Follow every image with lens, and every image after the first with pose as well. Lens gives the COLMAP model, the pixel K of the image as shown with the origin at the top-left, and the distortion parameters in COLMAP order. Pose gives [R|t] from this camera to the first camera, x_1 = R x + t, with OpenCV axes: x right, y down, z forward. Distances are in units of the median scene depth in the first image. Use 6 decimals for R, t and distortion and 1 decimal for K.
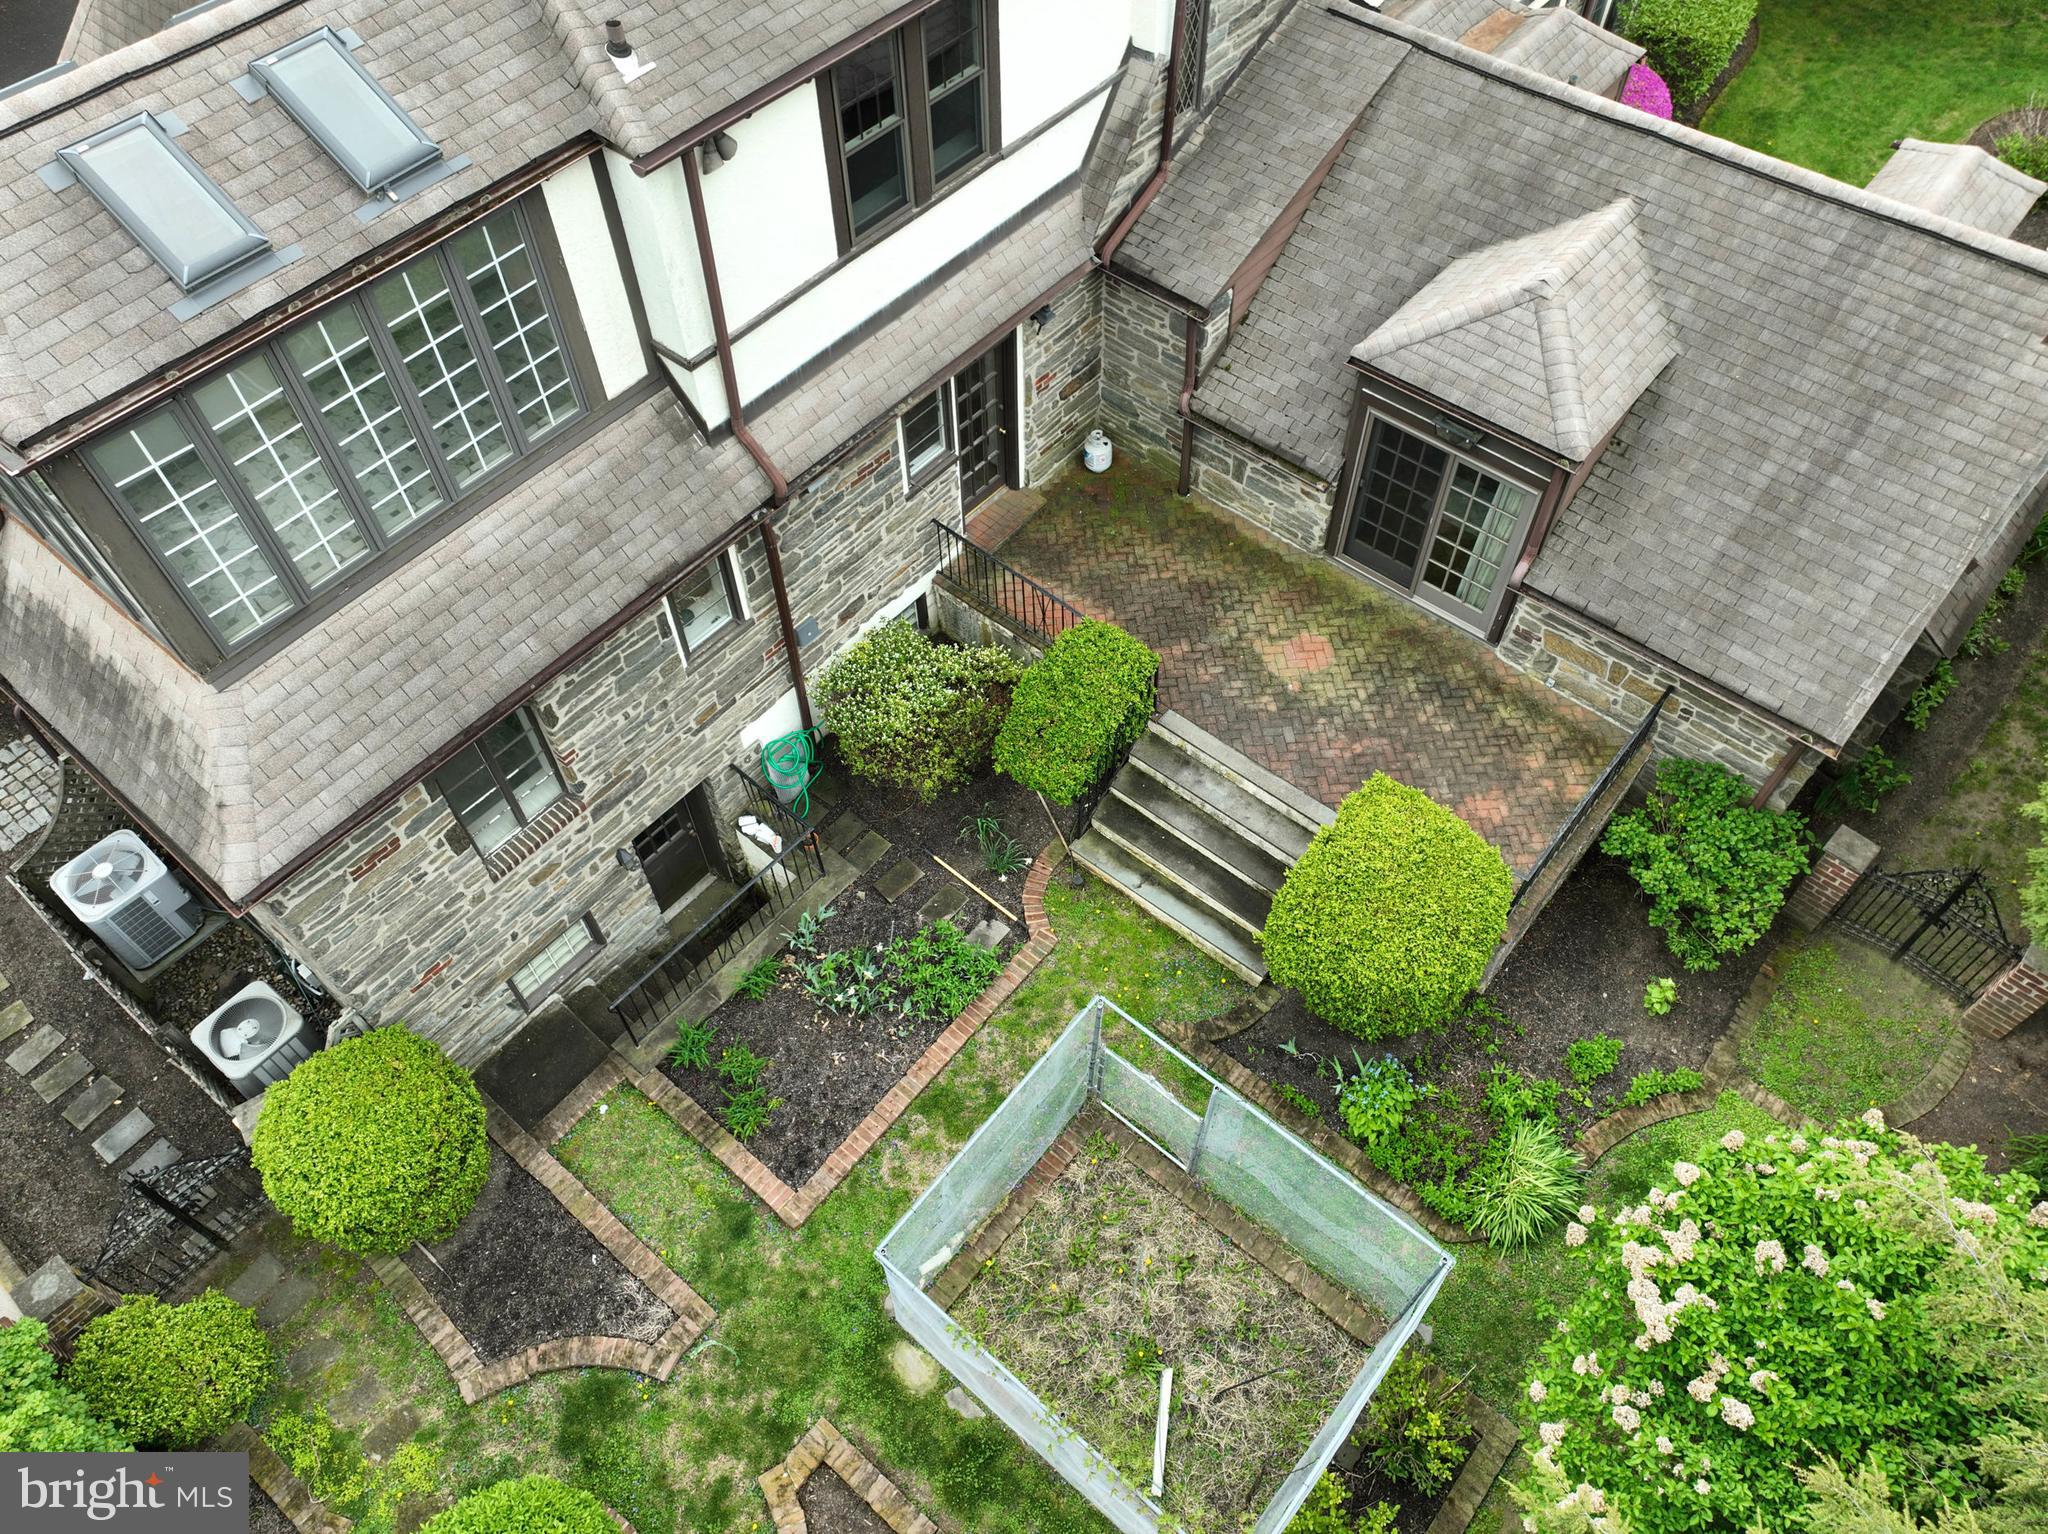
lens RADIAL K [[1430.2, 0, 1026.3], [0, 1430.2, 771.4], [0, 0, 1]] dist [0.002837, 0.007222]
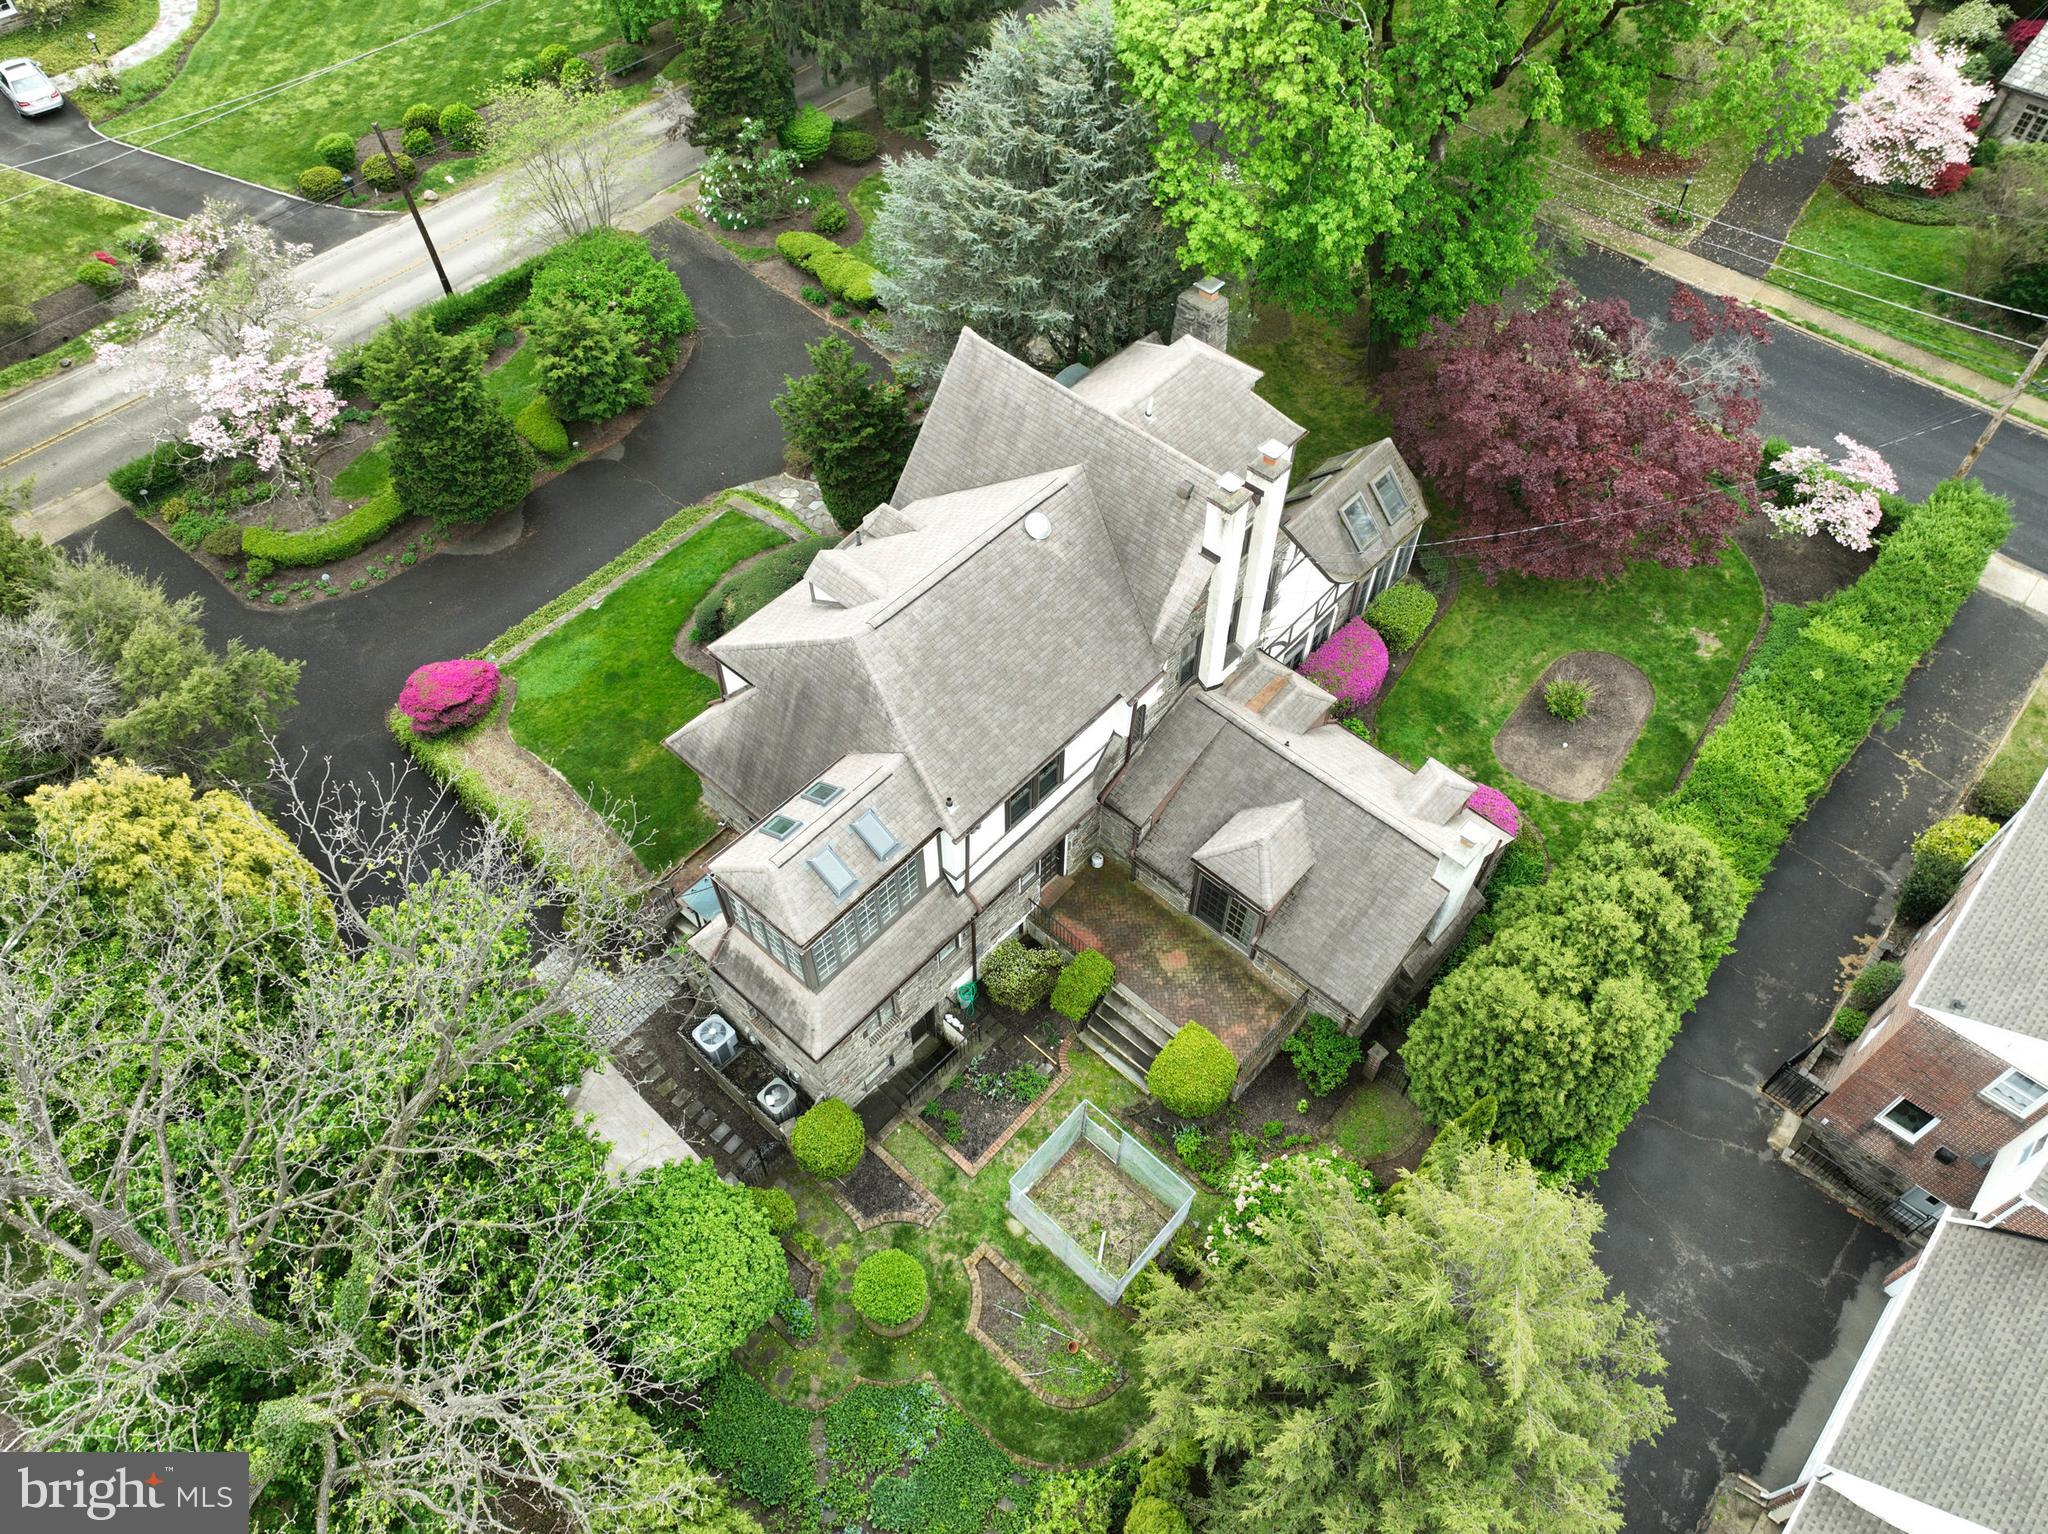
lens RADIAL K [[1430.2, 0, 1025.2], [0, 1430.2, 763.5], [0, 0, 1]] dist [0.002837, 0.007222]
pose [[0.998979, 0.042699, -0.014789, -0.051278], [-0.043169, 0.998519, -0.033108, -0.374968], [0.013353, 0.033713, 0.999342, -1.708198]]
